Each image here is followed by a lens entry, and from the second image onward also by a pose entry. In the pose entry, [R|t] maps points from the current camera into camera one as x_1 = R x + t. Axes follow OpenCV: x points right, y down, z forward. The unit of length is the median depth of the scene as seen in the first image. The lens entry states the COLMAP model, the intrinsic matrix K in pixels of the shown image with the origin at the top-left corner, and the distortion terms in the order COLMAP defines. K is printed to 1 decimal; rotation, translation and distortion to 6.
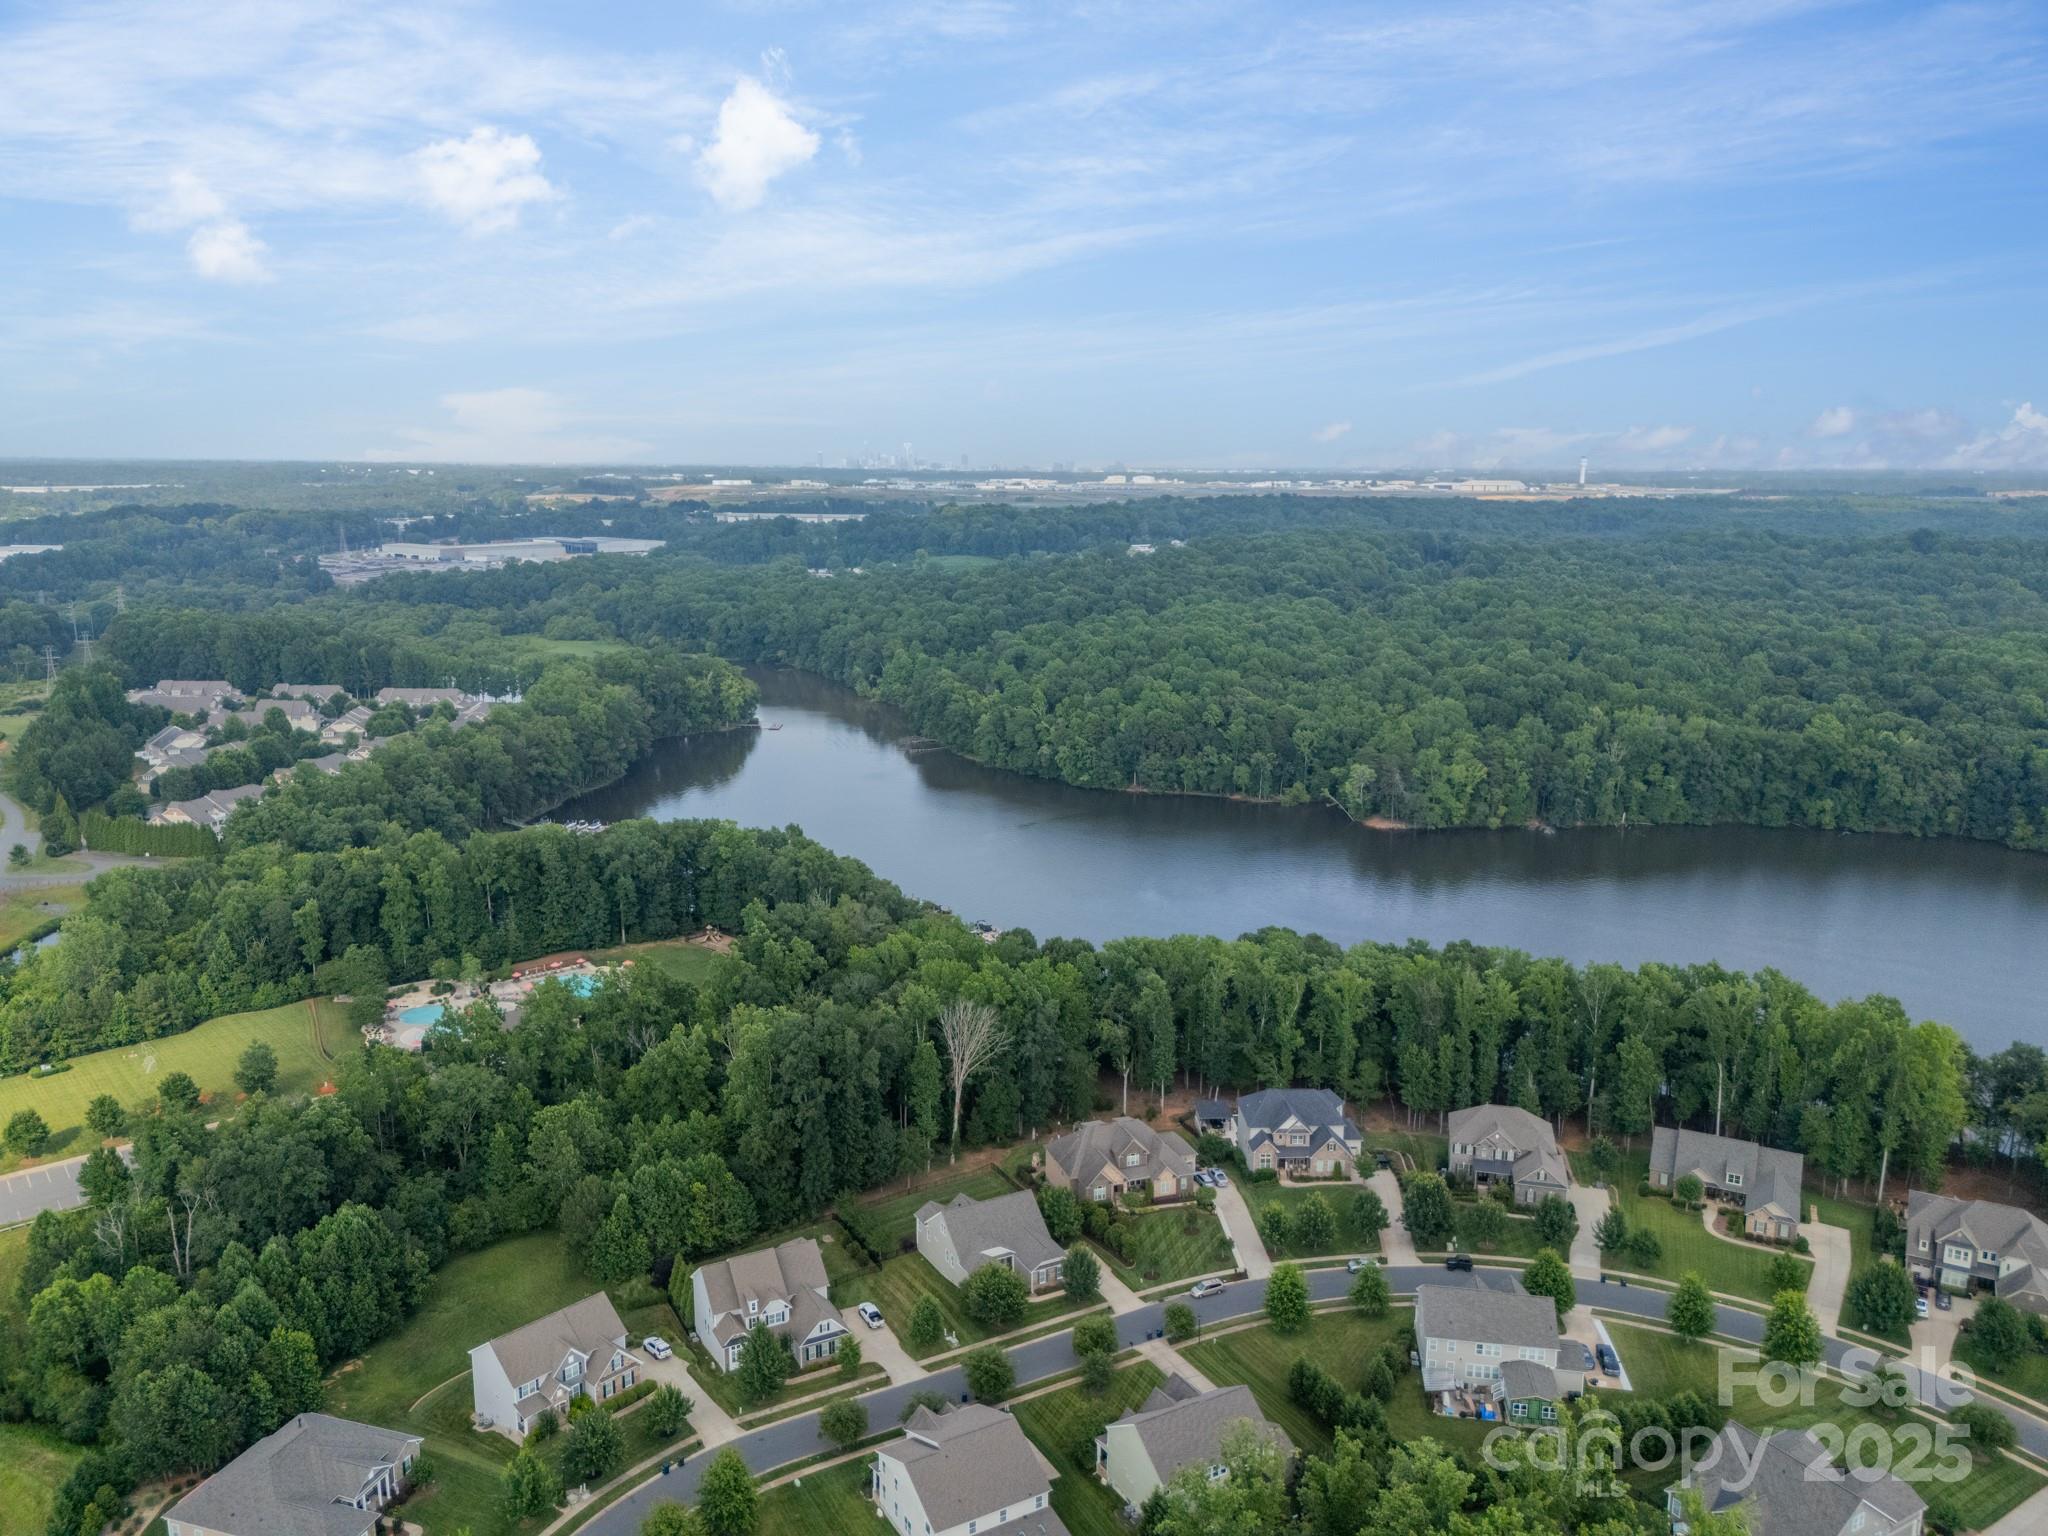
lens RADIAL K [[1504.0, 0, 1024.0], [0, 1504.0, 768.0], [0, 0, 1]] dist [0.088030, -0.140876]
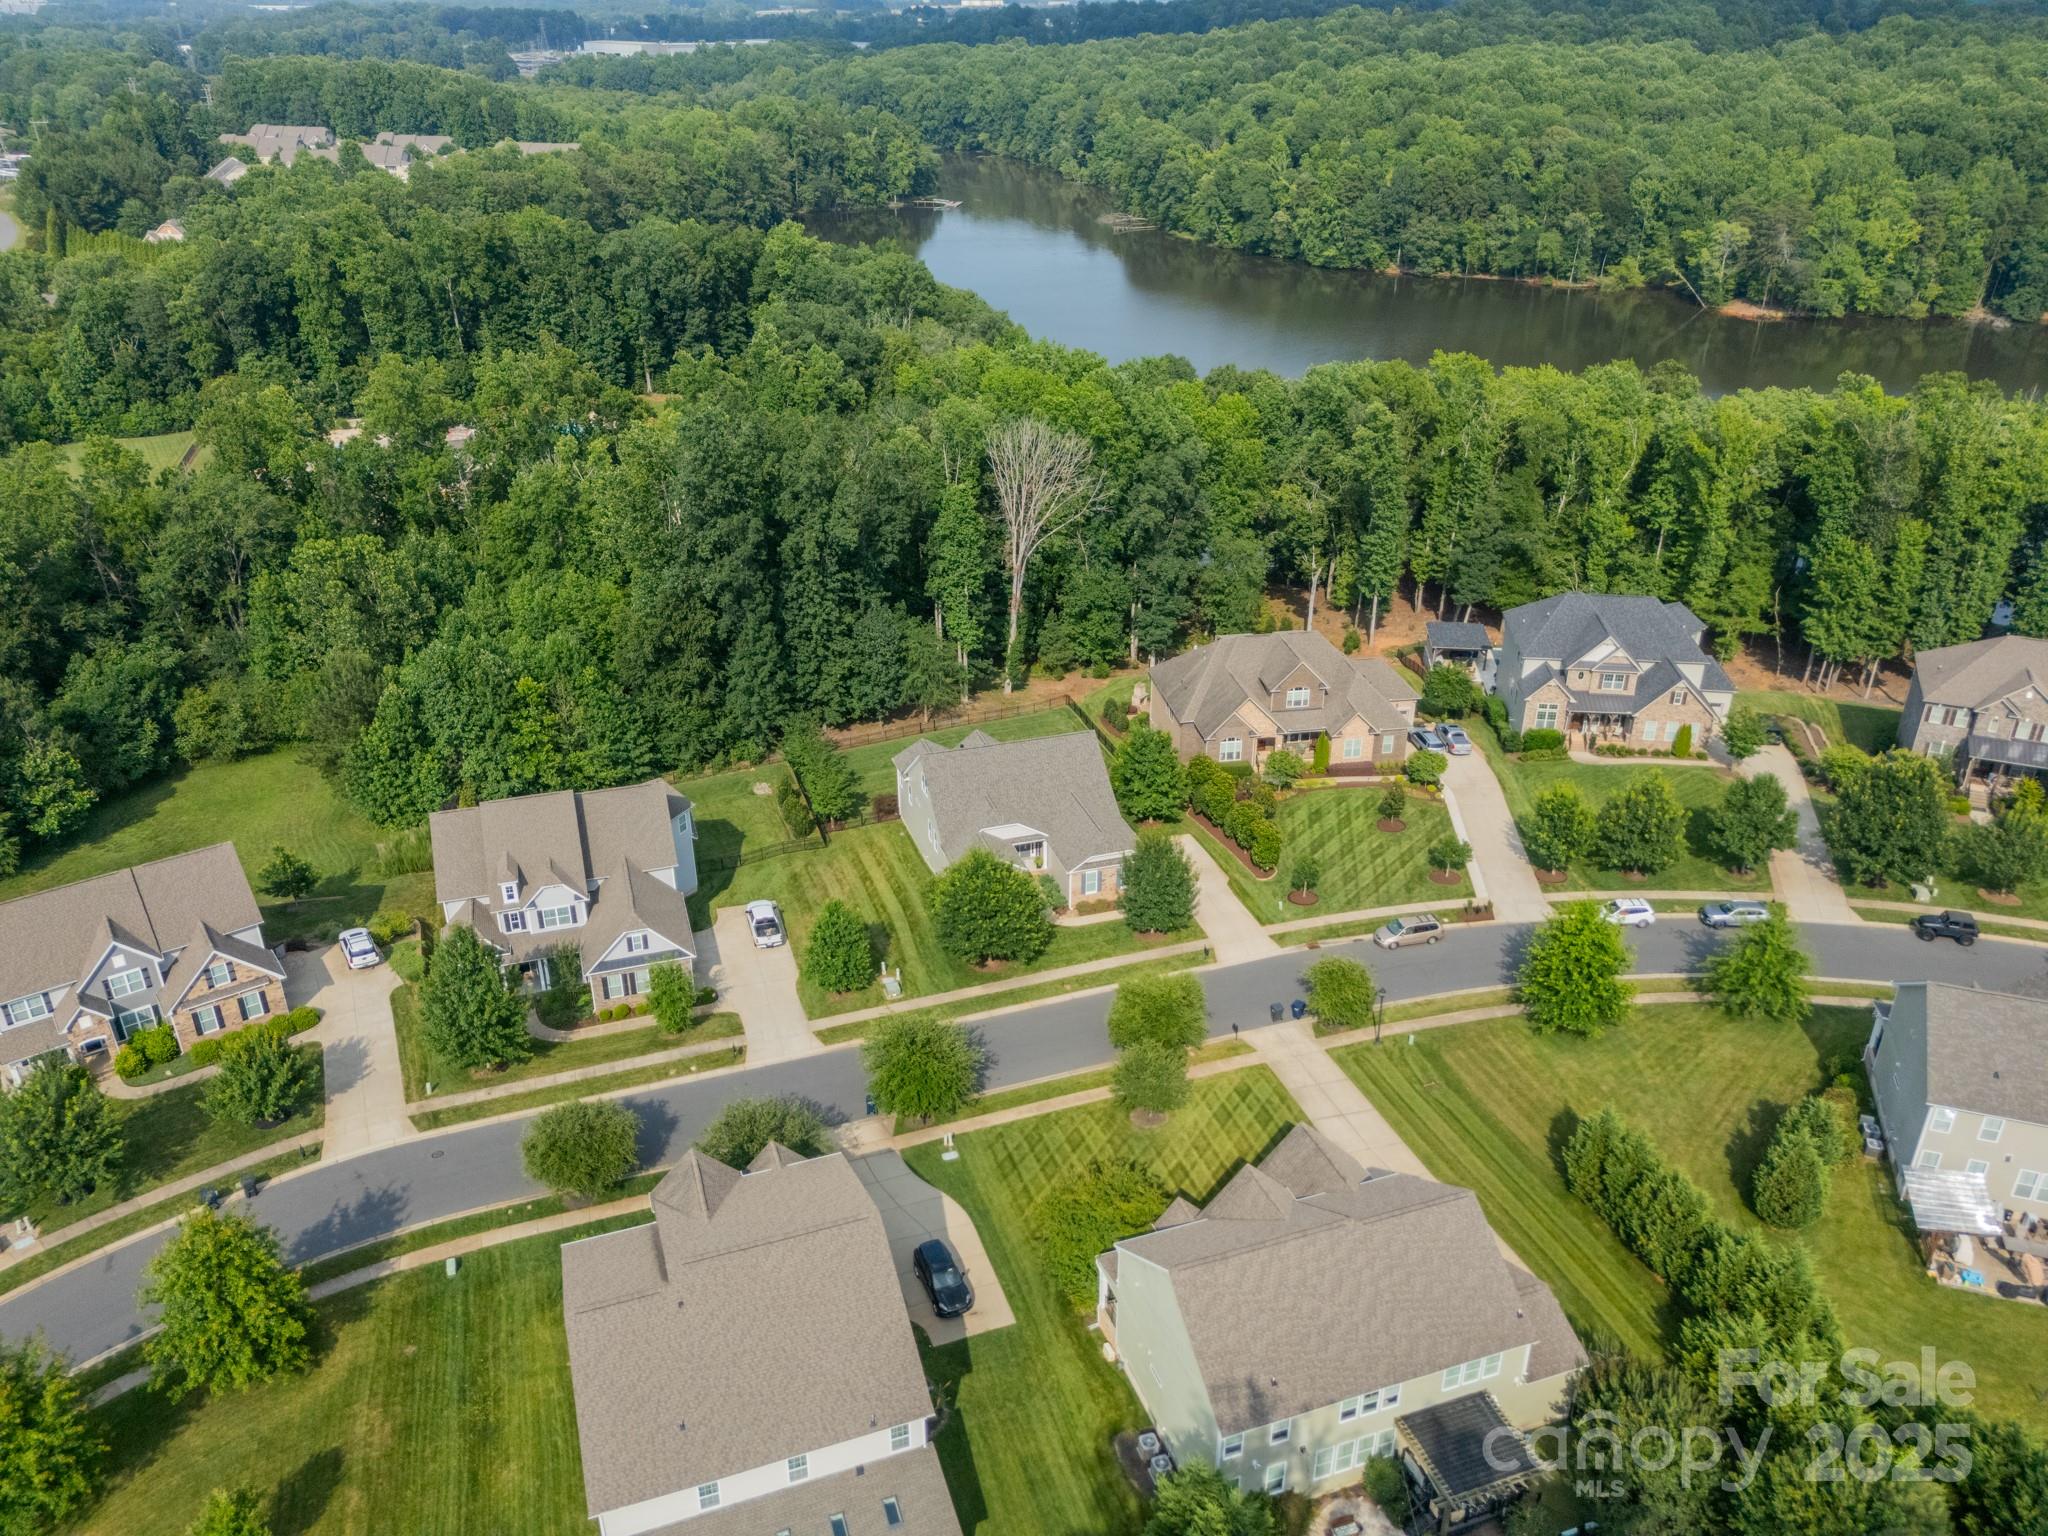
lens RADIAL K [[1436.6, 0, 1024.0], [0, 1436.6, 768.0], [0, 0, 1]] dist [0.105126, -0.124393]
pose [[0.983866, 0.071957, -0.163801, 0.059965], [-0.025999, 0.963339, 0.267024, 0.140701], [0.177010, -0.258457, 0.949667, 0.456641]]
